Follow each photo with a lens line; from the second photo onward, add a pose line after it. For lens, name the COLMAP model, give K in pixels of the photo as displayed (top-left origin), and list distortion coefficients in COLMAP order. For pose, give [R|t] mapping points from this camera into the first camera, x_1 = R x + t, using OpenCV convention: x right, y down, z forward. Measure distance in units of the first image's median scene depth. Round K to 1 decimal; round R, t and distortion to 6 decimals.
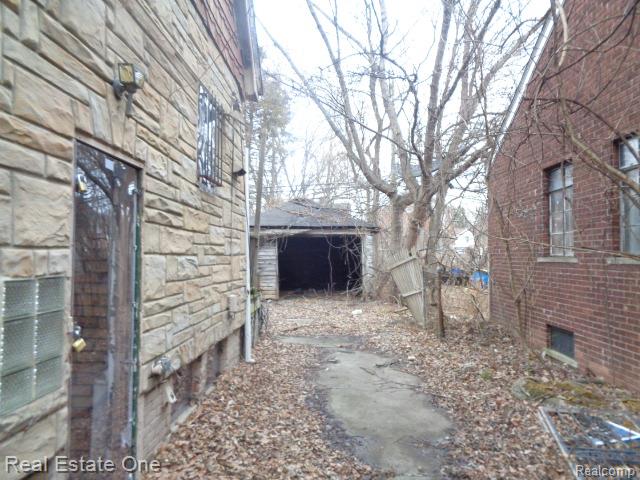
lens RADIAL K [[479.0, 0, 319.0], [0, 479.0, 239.8], [0, 0, 1]] dist [-0.010418, 0.020956]
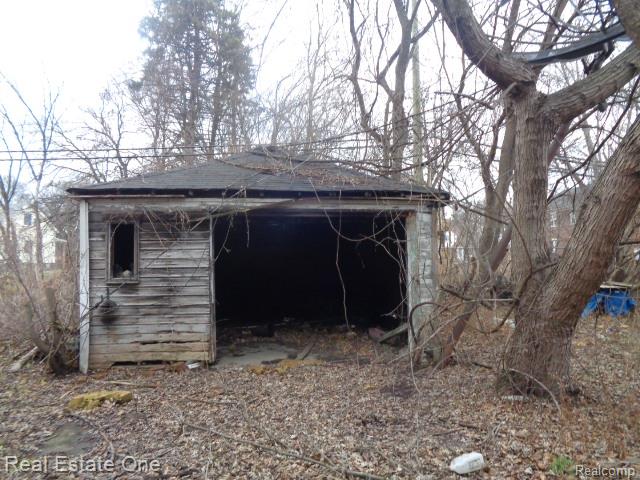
lens RADIAL K [[479.0, 0, 322.0], [0, 479.0, 240.1], [0, 0, 1]] dist [-0.010418, 0.020956]
pose [[0.997902, -0.001561, 0.064722, -0.017101], [0.000691, 0.999909, 0.013466, 0.009935], [-0.064737, -0.013393, 0.997812, 0.569067]]
